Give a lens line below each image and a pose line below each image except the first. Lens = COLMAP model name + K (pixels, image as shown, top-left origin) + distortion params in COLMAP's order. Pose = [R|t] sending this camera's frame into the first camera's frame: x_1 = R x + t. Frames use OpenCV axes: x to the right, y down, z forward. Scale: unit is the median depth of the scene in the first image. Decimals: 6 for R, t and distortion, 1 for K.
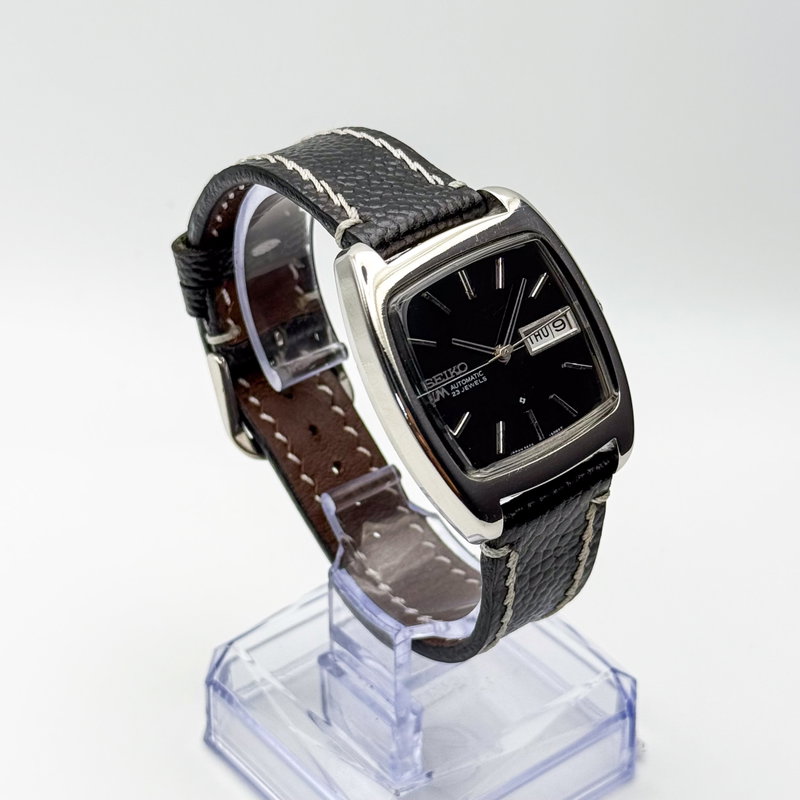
lens RADIAL K [[2034.3, 0, 400.0], [0, 2034.3, 400.0], [0, 0, 1]] dist [0.305063, 0.041981]
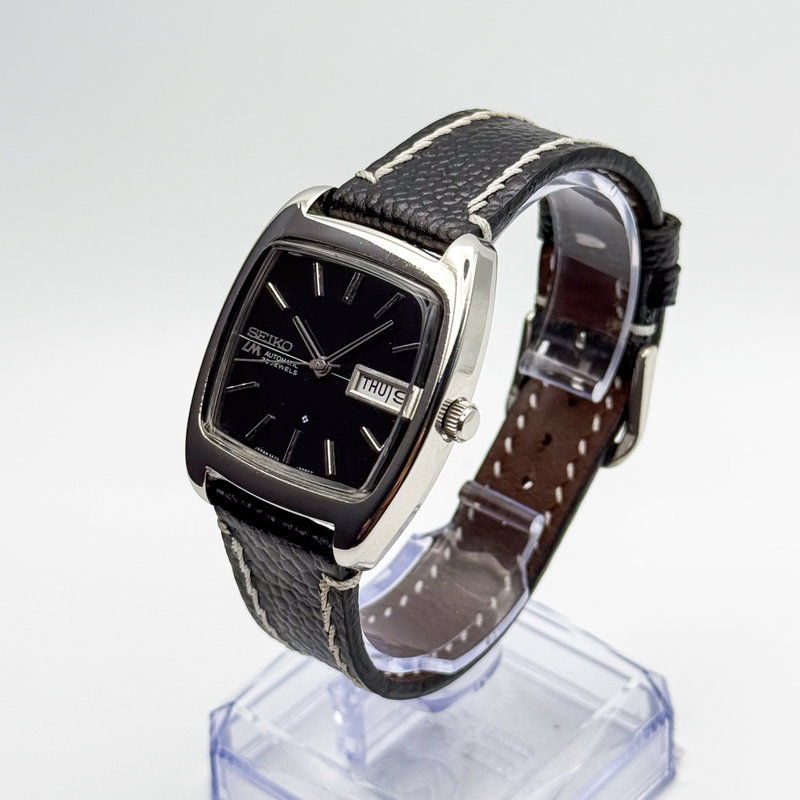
lens RADIAL K [[2034.3, 0, 400.0], [0, 2034.3, 400.0], [0, 0, 1]] dist [0.305063, 0.041981]
pose [[0.199044, 0.556690, -0.806522, 0.799595], [-0.513919, 0.760041, 0.397775, -0.391334], [0.834427, 0.335312, 0.437375, 0.625839]]
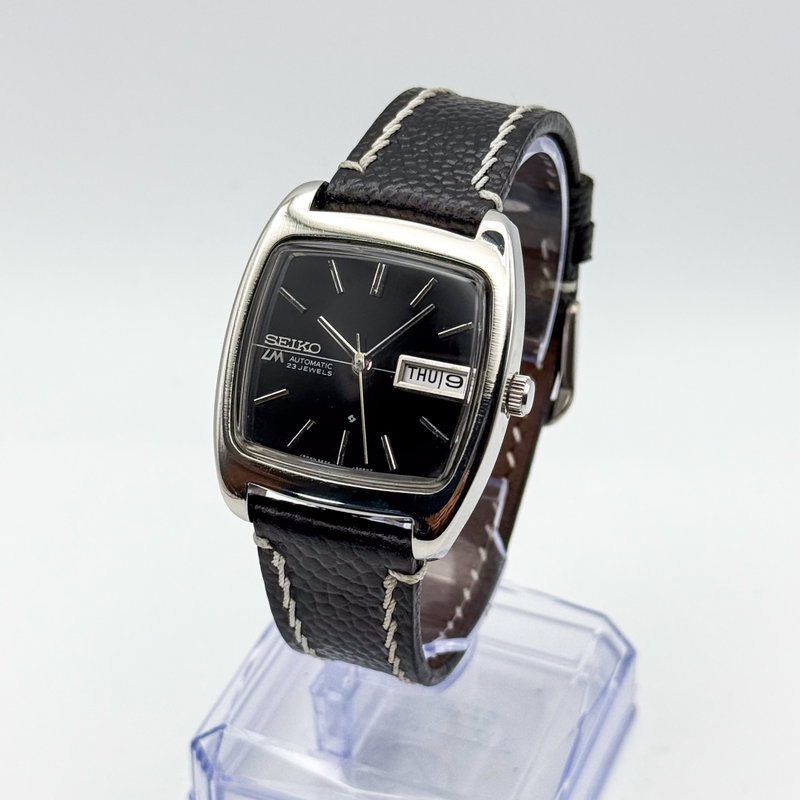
lens RADIAL K [[2034.3, 0, 400.0], [0, 2034.3, 400.0], [0, 0, 1]] dist [0.305063, 0.041981]
pose [[0.500897, 0.510314, -0.699058, 0.692290], [-0.487102, 0.833844, 0.259684, -0.249616], [0.715425, 0.210437, 0.666245, 0.409255]]
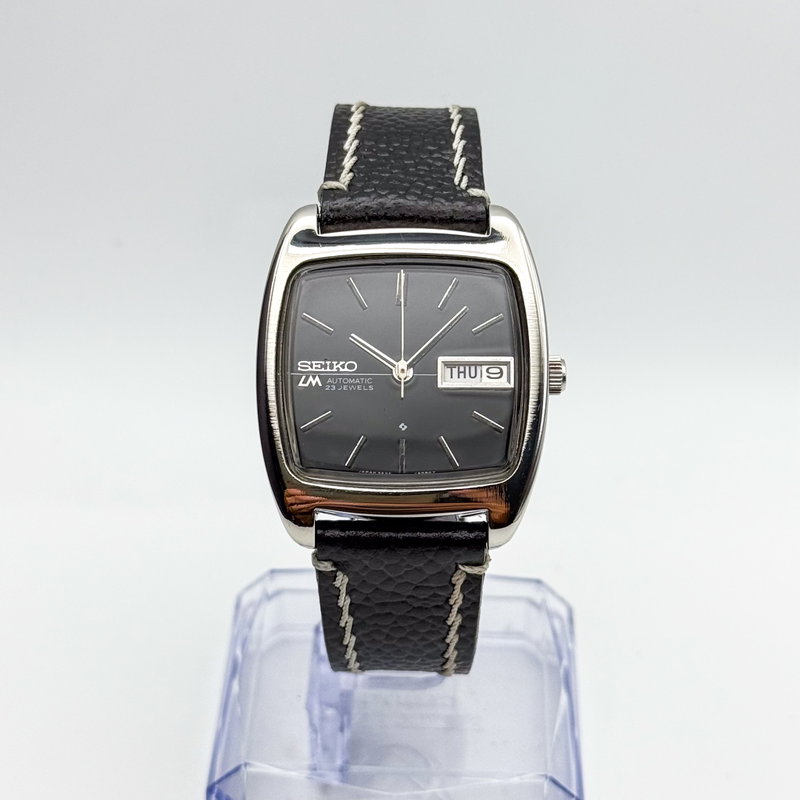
lens RADIAL K [[2034.3, 0, 400.0], [0, 2034.3, 400.0], [0, 0, 1]] dist [0.305063, 0.041981]
pose [[0.764775, 0.385742, -0.516065, 0.527279], [-0.379009, 0.917072, 0.123814, -0.123956], [0.521029, 0.100904, 0.847554, 0.213307]]
